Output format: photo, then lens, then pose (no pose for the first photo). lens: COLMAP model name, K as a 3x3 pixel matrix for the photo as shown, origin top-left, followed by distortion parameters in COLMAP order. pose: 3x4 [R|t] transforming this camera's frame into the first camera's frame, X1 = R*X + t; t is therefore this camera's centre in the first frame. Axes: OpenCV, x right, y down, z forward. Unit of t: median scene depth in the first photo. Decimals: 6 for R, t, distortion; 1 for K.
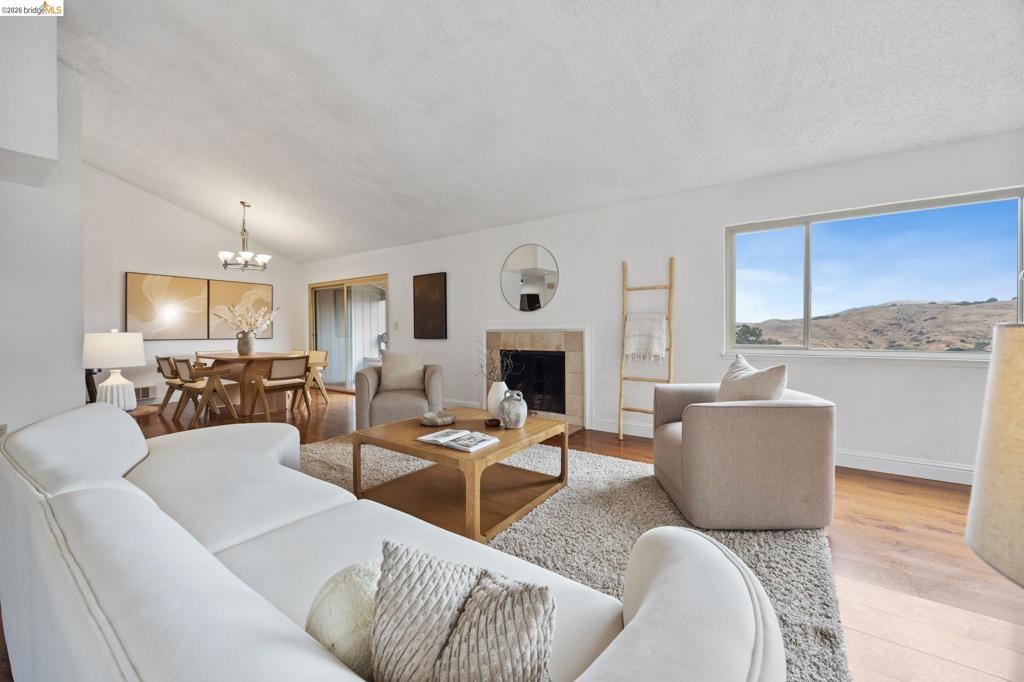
lens RADIAL K [[395.8, 0, 506.9], [0, 395.8, 324.5], [0, 0, 1]] dist [0.000837, 0.000072]
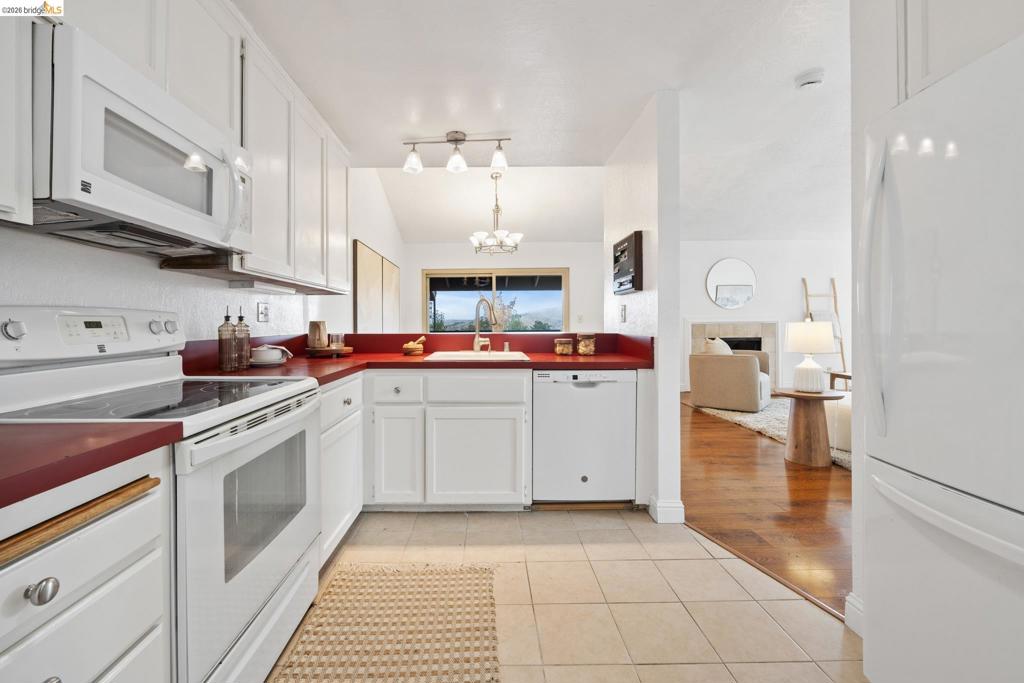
lens RADIAL K [[395.8, 0, 506.9], [0, 395.8, 325.0], [0, 0, 1]] dist [0.000837, 0.000072]
pose [[0.810009, -0.006833, 0.586378, -1.013581], [-0.001056, 0.999914, 0.013110, 0.004613], [-0.586417, -0.011238, 0.809932, 0.281281]]
